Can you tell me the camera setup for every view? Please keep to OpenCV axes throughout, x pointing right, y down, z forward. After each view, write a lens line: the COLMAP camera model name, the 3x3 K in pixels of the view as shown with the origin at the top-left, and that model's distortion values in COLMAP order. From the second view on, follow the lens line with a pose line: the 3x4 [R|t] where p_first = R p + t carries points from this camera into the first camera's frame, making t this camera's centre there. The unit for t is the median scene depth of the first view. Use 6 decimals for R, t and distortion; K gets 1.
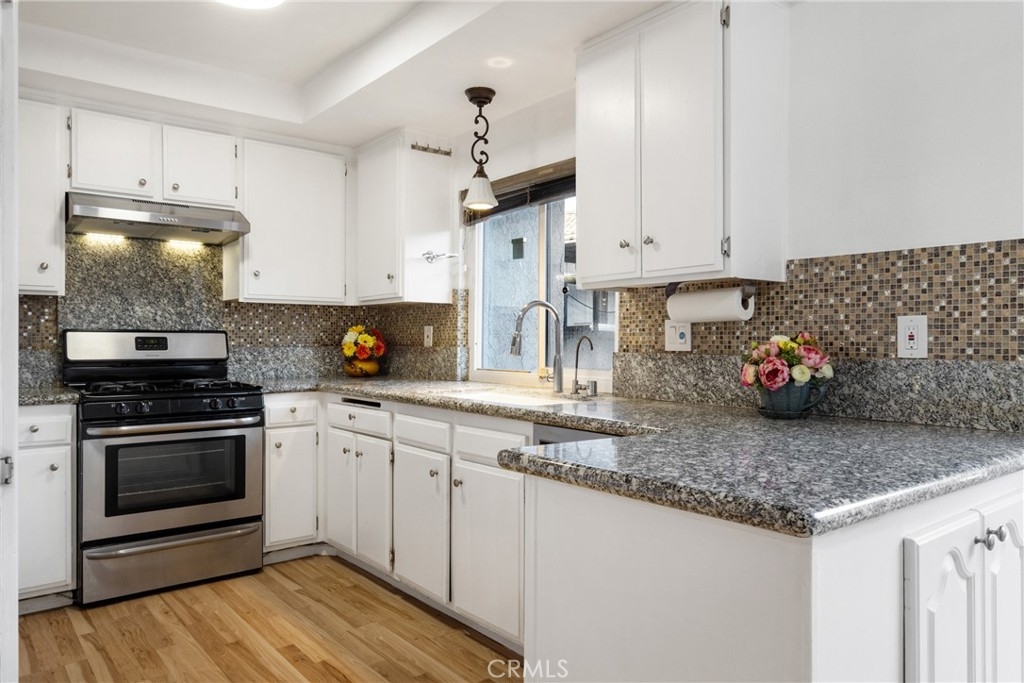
lens RADIAL K [[703.6, 0, 525.3], [0, 703.6, 342.3], [0, 0, 1]] dist [-0.000807, 0.001361]
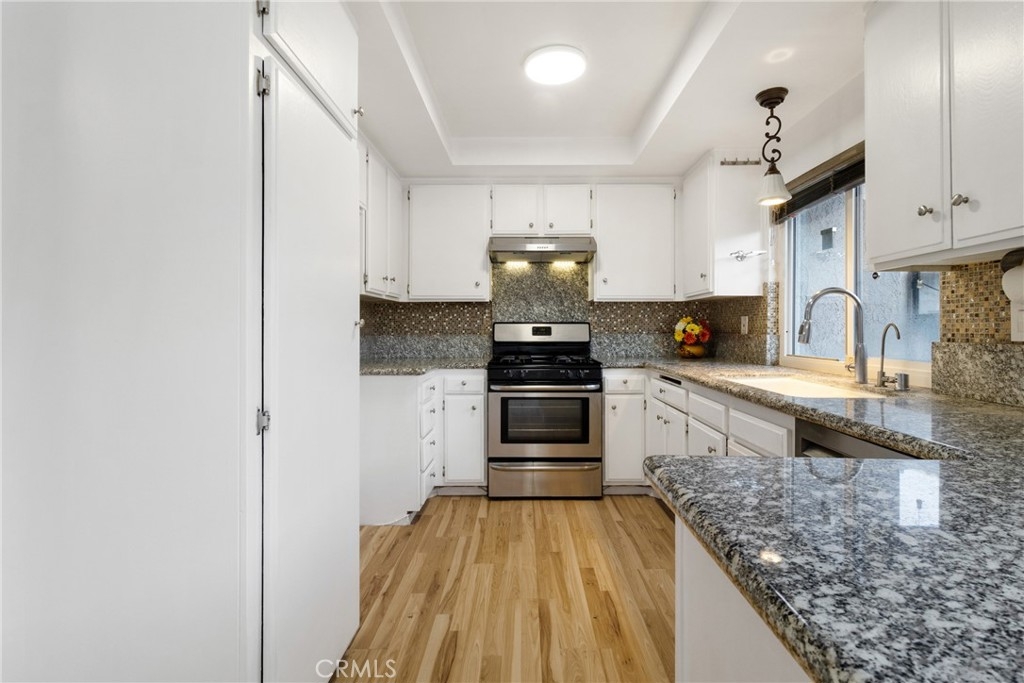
lens RADIAL K [[474.9, 0, 522.1], [0, 474.9, 325.5], [0, 0, 1]] dist [0.000843, 0.000413]
pose [[0.769996, -0.006083, -0.638020, 0.093611], [-0.000584, 0.999947, -0.010238, 0.000315], [0.638048, 0.008256, 0.769952, 0.195872]]
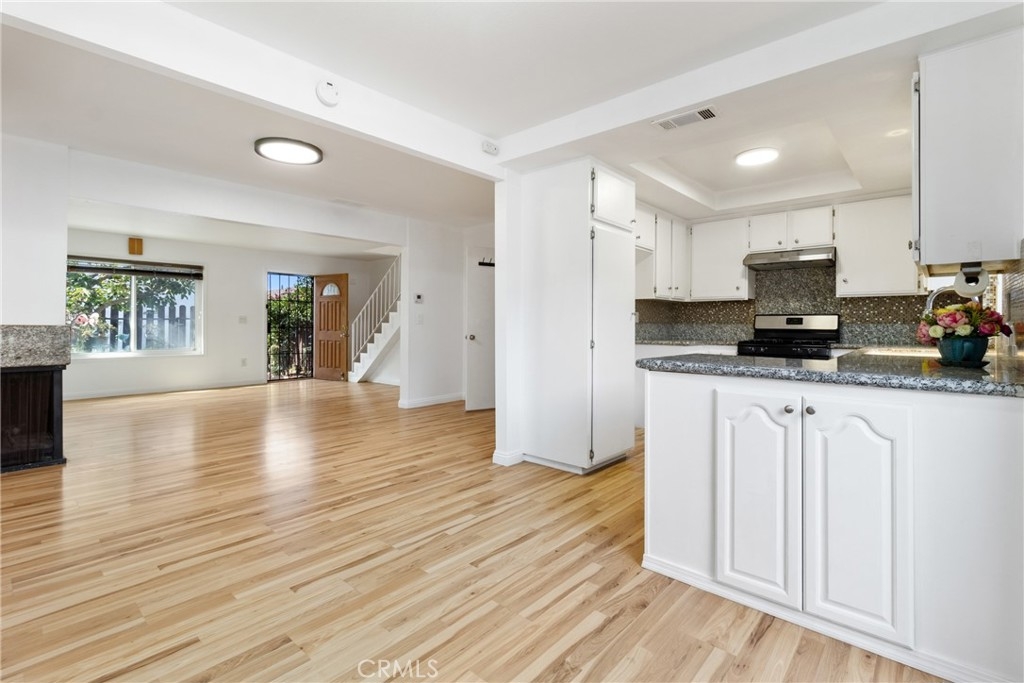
lens RADIAL K [[474.9, 0, 520.2], [0, 474.9, 320.6], [0, 0, 1]] dist [0.000843, 0.000413]
pose [[0.159672, -0.009988, -0.987120, 0.700131], [-0.009996, 0.999881, -0.011734, 0.024899], [0.987120, 0.011741, 0.159553, 0.027160]]
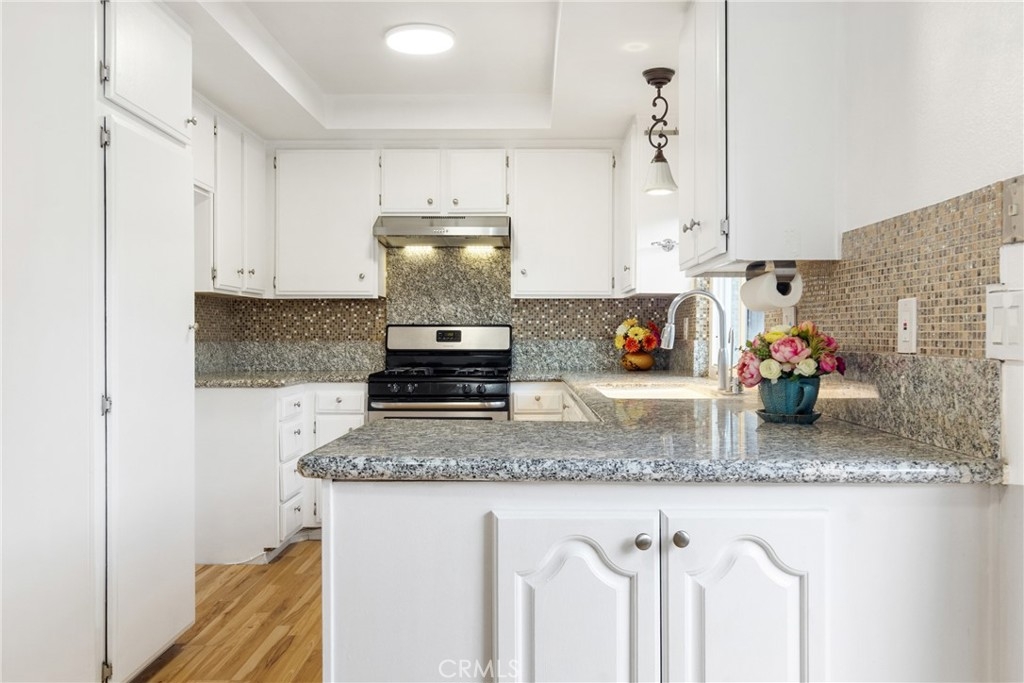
lens RADIAL K [[832.4, 0, 524.5], [0, 832.4, 337.7], [0, 0, 1]] dist [0.011245, -0.002485]
pose [[0.767420, 0.001574, -0.641142, 0.482720], [-0.001280, 0.999999, 0.000924, 0.003064], [0.641143, 0.000111, 0.767421, 0.014704]]
